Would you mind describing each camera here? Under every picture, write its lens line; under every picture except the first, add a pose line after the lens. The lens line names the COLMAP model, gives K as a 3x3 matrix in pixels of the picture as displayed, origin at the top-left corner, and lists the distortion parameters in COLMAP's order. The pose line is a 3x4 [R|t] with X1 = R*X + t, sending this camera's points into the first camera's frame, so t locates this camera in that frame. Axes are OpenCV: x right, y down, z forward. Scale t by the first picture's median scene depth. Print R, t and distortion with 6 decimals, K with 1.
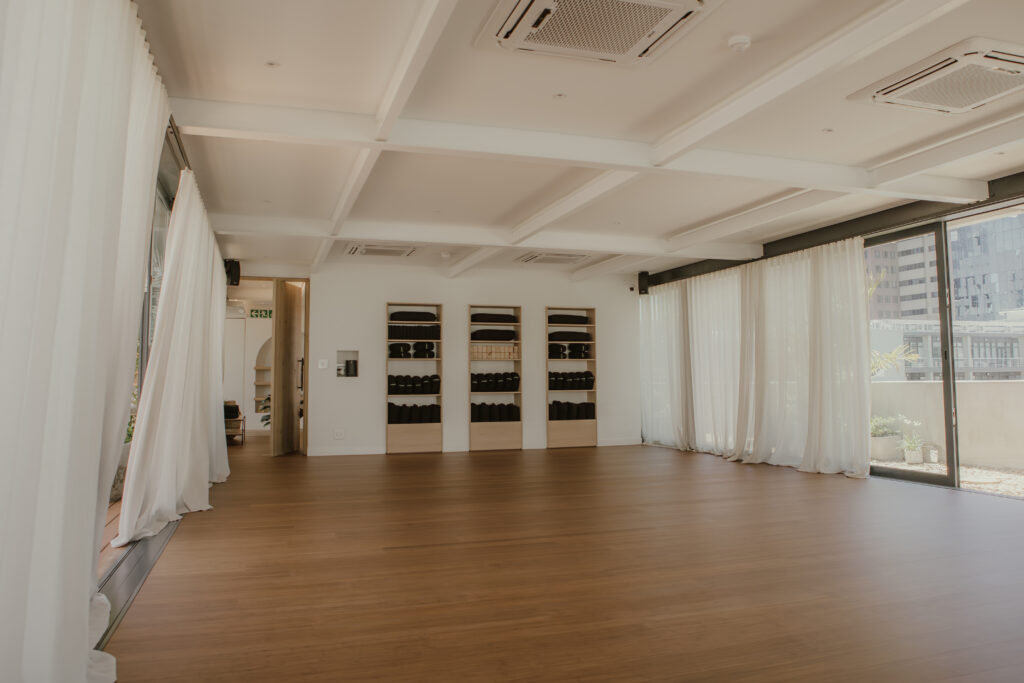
lens RADIAL K [[753.4, 0, 512.0], [0, 753.4, 341.5], [0, 0, 1]] dist [-0.078684, 0.006897]
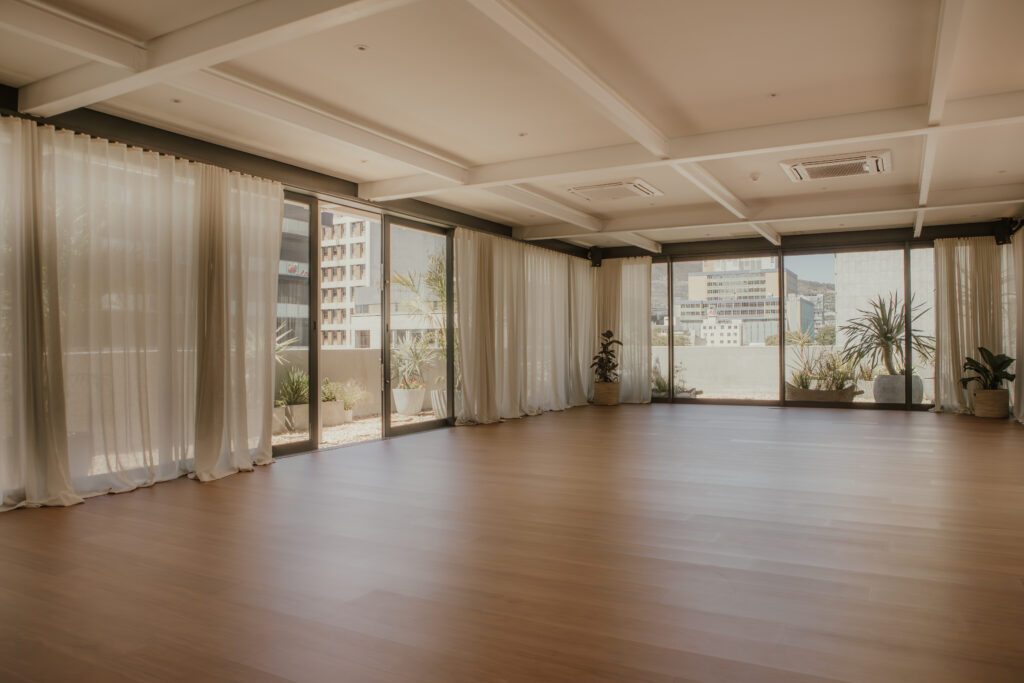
lens RADIAL K [[753.4, 0, 512.0], [0, 753.4, 341.5], [0, 0, 1]] dist [-0.078684, 0.006897]
pose [[-0.595257, 0.019539, 0.803298, -0.042363], [-0.022848, 0.998889, -0.041227, 0.007930], [-0.803210, -0.042894, -0.594149, 0.138946]]
